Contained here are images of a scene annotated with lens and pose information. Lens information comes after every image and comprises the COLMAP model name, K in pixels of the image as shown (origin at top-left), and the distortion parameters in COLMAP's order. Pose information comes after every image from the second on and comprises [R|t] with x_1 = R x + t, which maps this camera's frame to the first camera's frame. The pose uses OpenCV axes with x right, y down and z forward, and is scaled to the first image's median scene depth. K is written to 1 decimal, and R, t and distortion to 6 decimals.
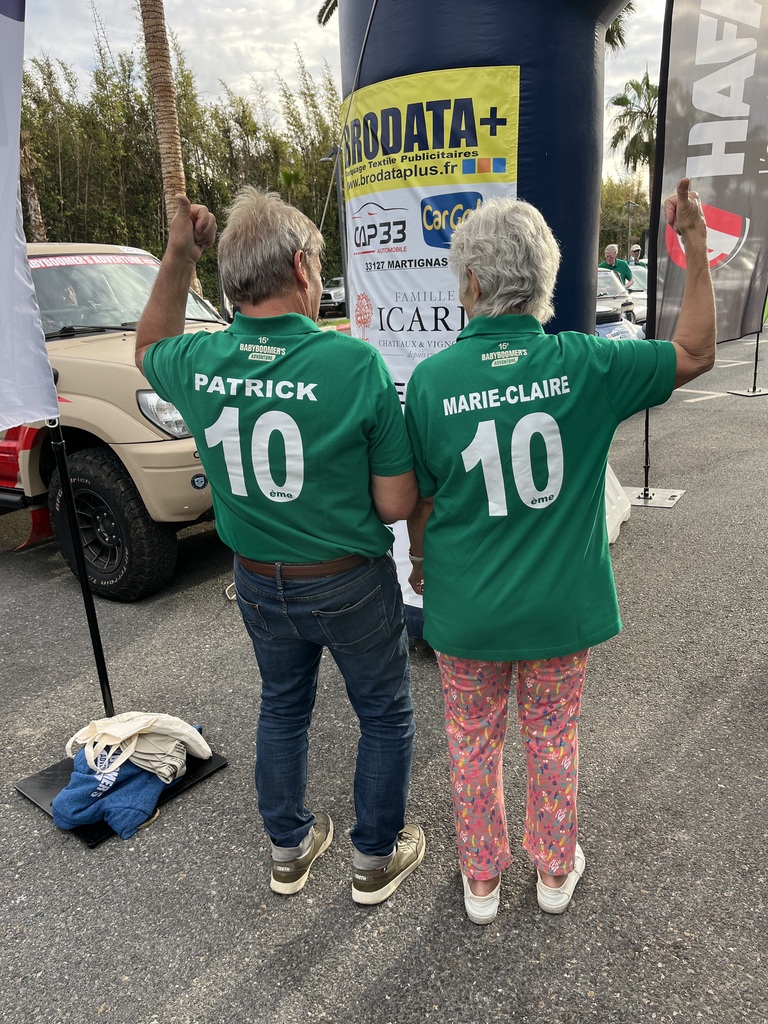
lens RADIAL K [[775.2, 0, 384.0], [0, 775.2, 512.0], [0, 0, 1]] dist [0.003021, 0.000361]
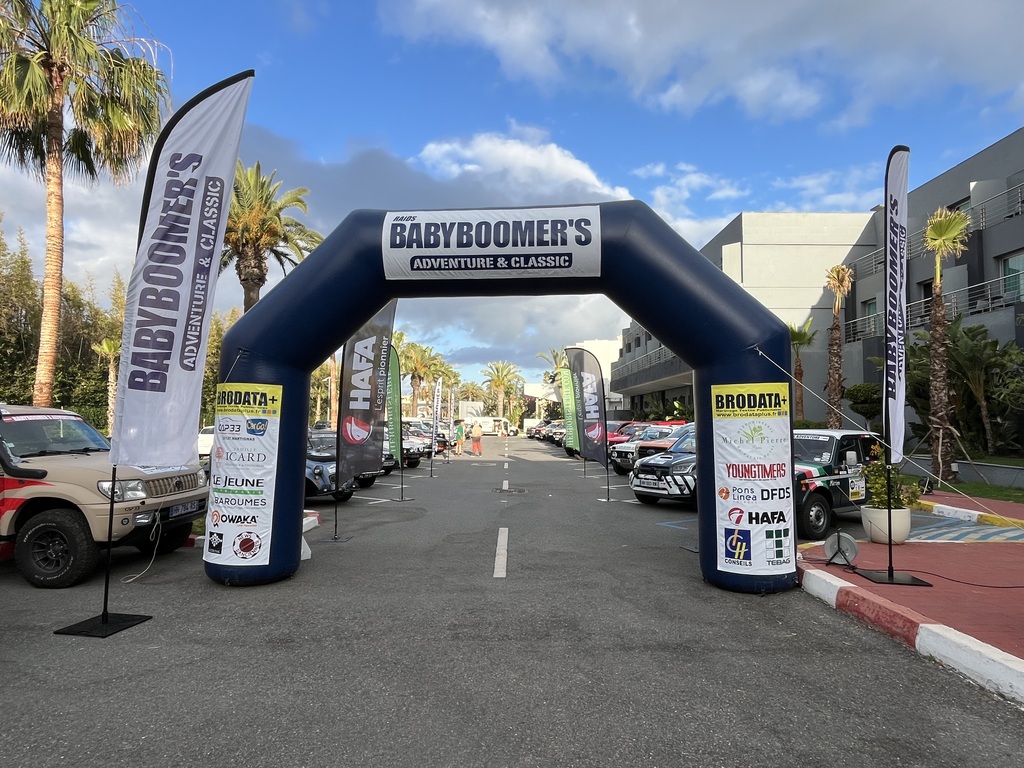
lens RADIAL K [[585.9, 0, 512.0], [0, 585.9, 384.0], [0, 0, 1]] dist [0.003370, -0.000595]
pose [[0.860342, 0.109120, 0.497900, -0.223510], [0.075154, 0.938984, -0.335649, 0.333091], [-0.504146, 0.326192, 0.799647, -1.462808]]
